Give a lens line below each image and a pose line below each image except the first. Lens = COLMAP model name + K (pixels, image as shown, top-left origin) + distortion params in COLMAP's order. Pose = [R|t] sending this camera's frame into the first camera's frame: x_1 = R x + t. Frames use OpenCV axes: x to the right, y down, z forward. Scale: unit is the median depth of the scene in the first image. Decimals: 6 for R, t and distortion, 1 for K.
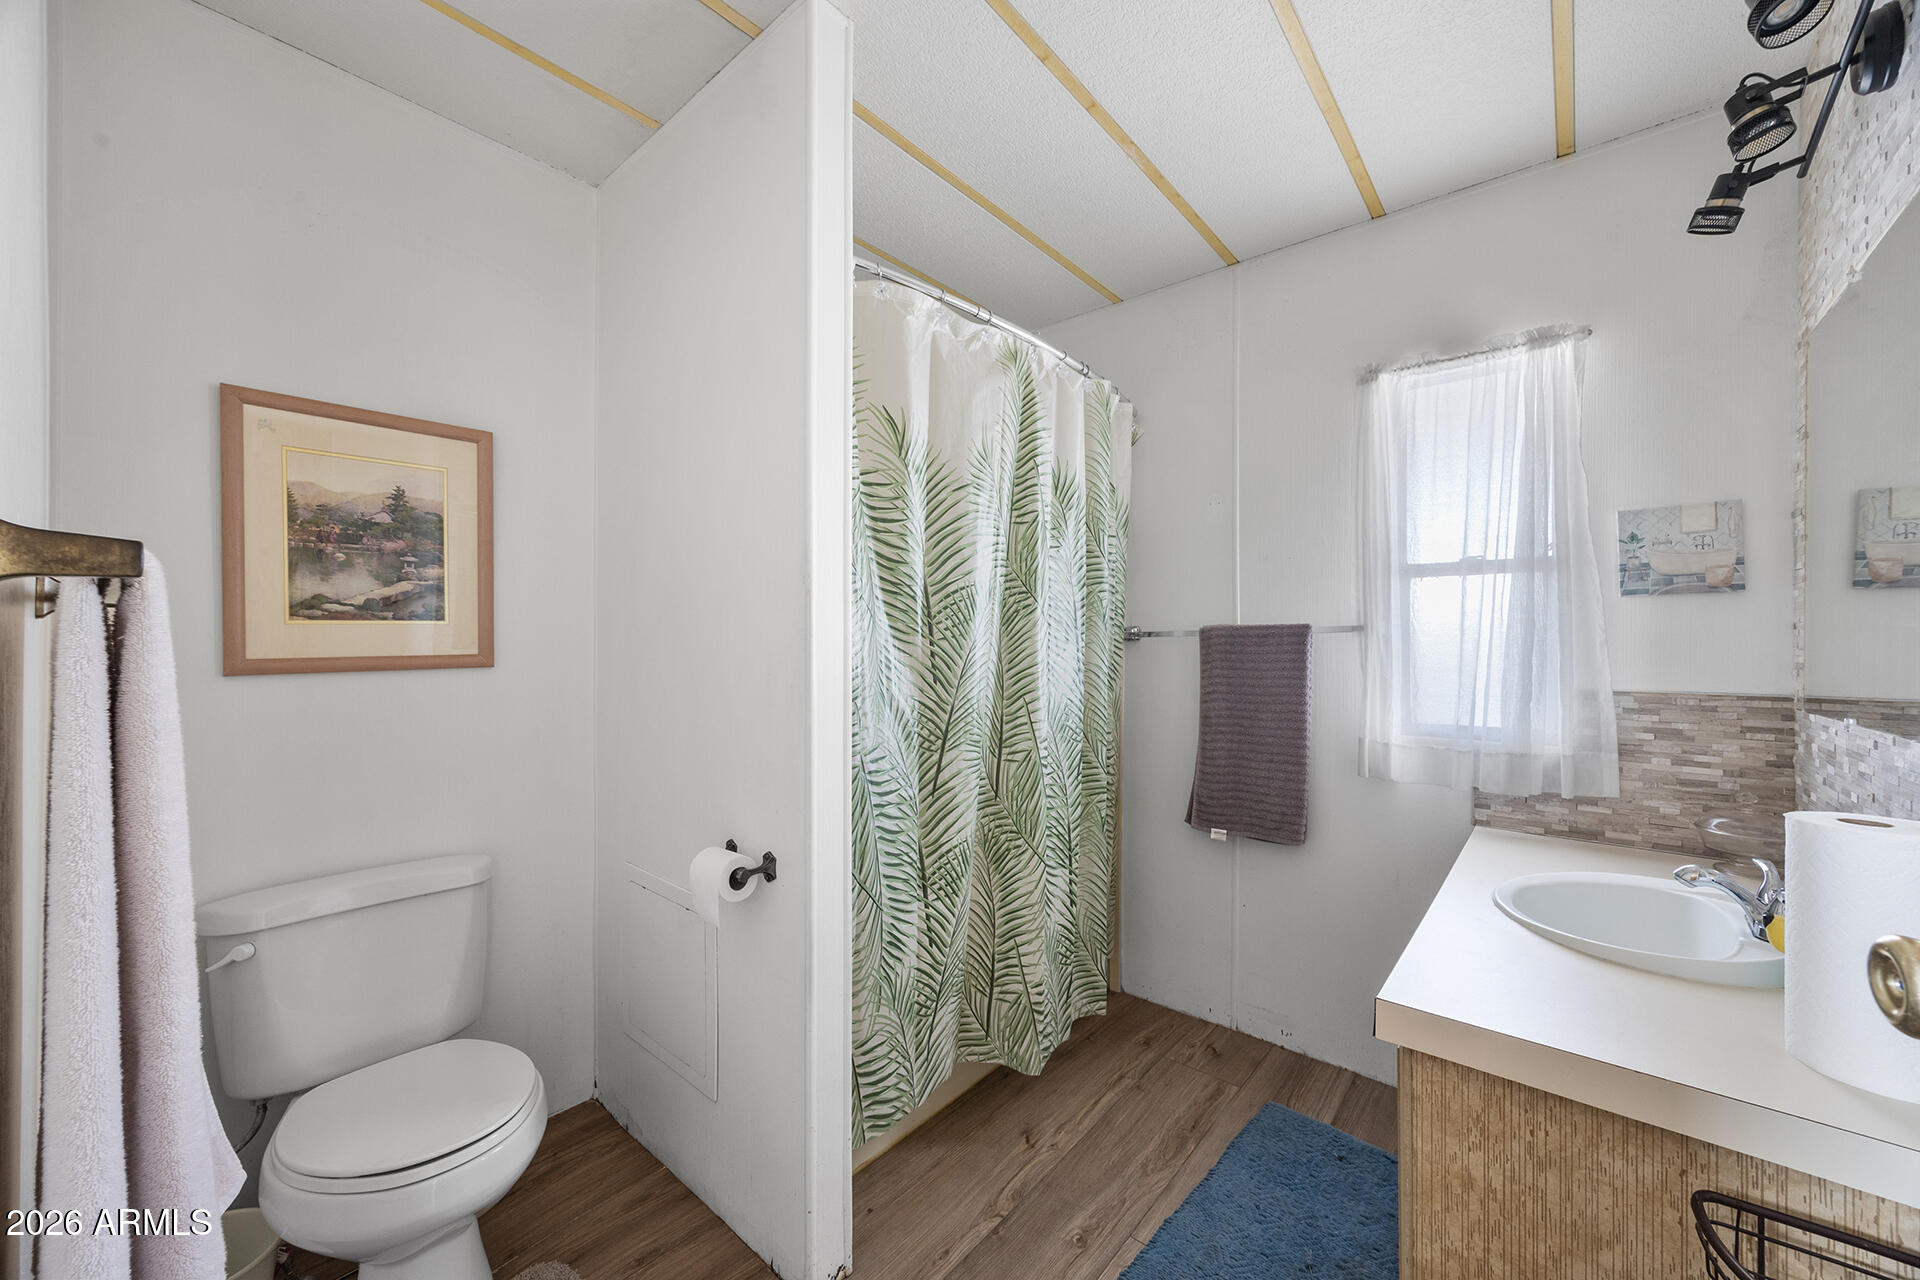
lens RADIAL K [[731.9, 0, 966.6], [0, 731.9, 645.8], [0, 0, 1]] dist [-0.006230, 0.000190]
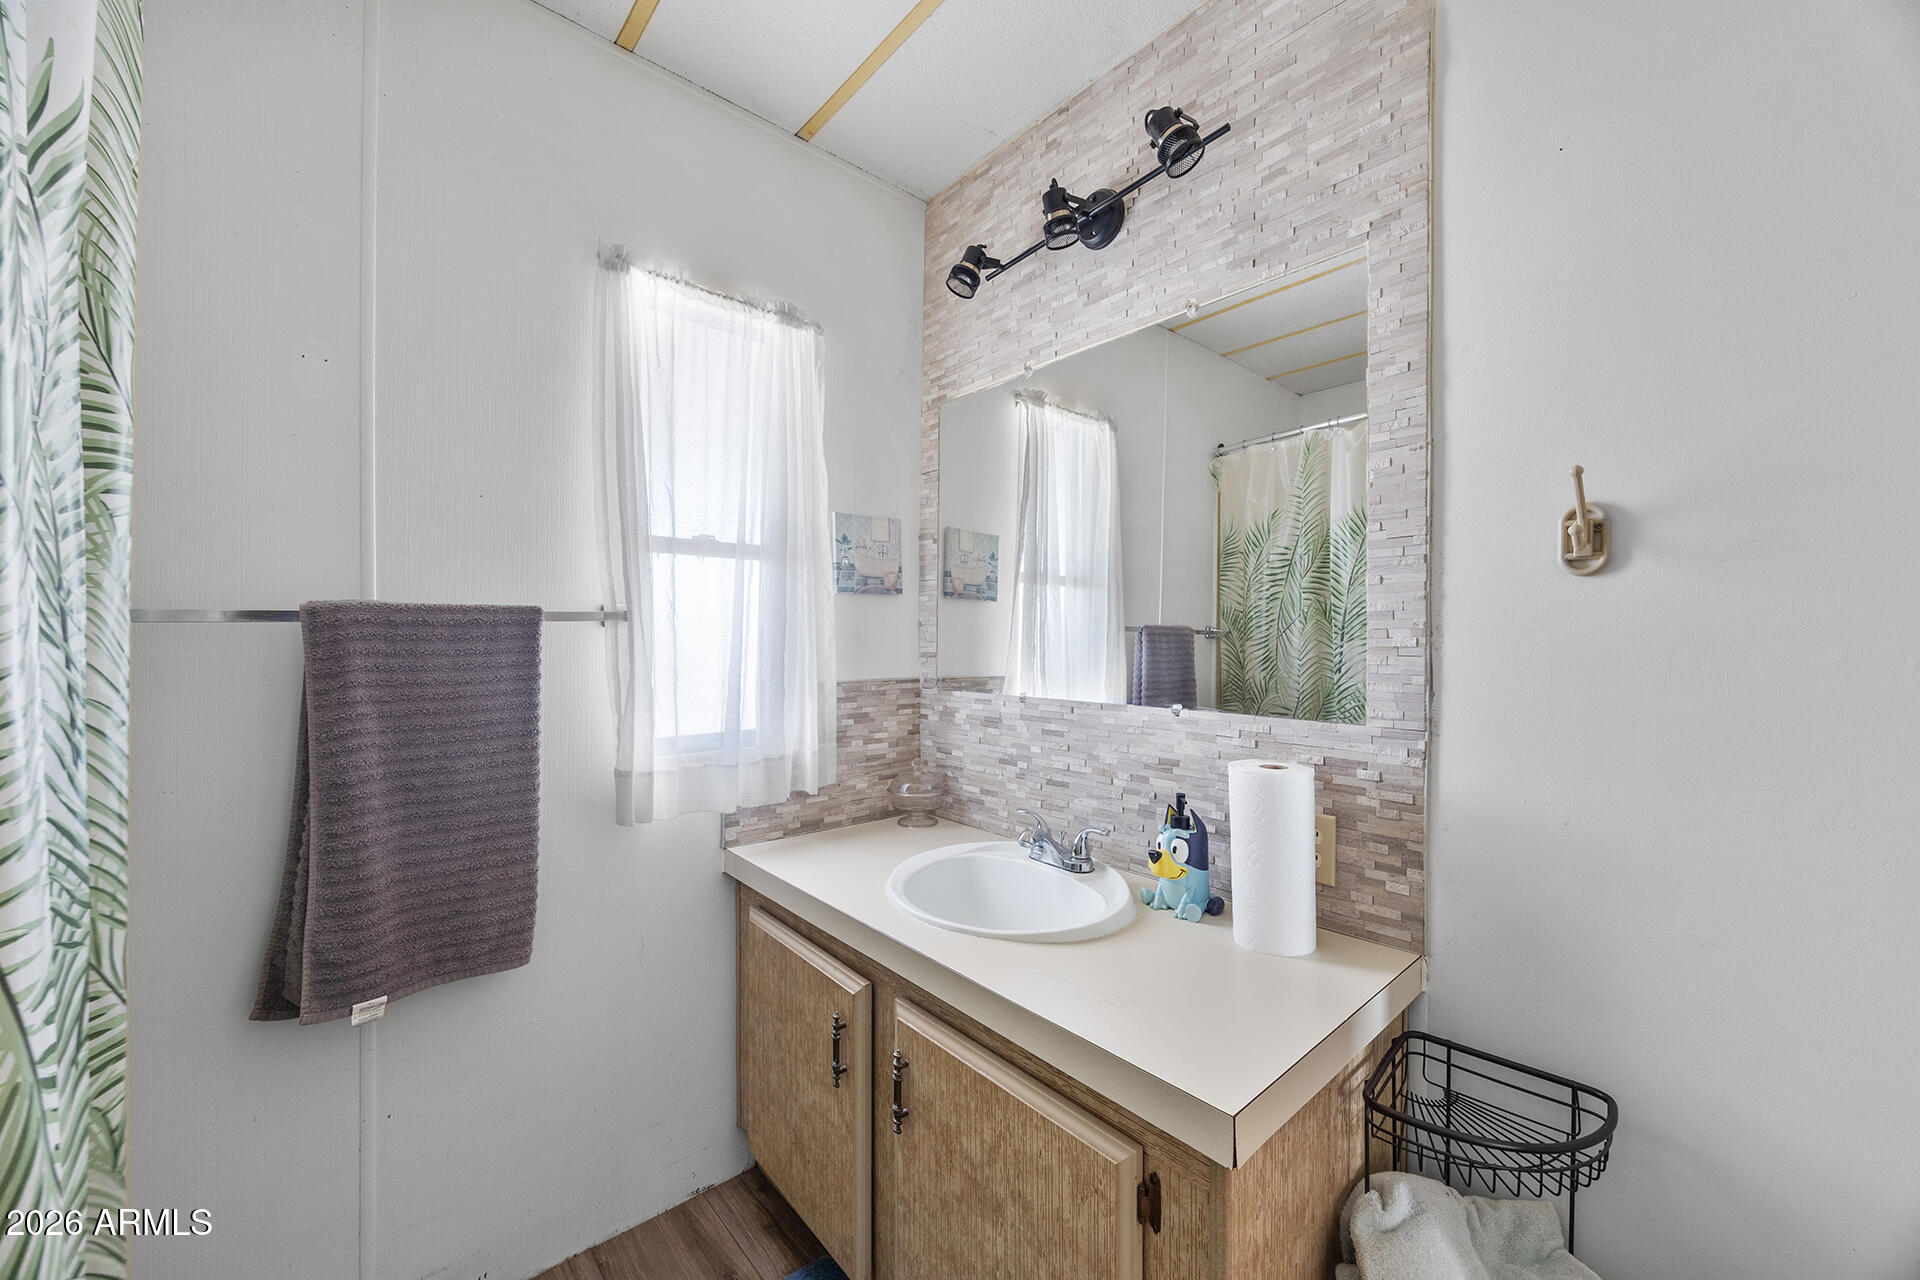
lens RADIAL K [[731.9, 0, 967.1], [0, 731.9, 642.5], [0, 0, 1]] dist [-0.006230, 0.000190]
pose [[0.135067, -0.008487, 0.990800, -0.132481], [0.000958, 0.999964, 0.008435, -0.004529], [-0.990836, -0.000190, 0.135070, 0.678389]]
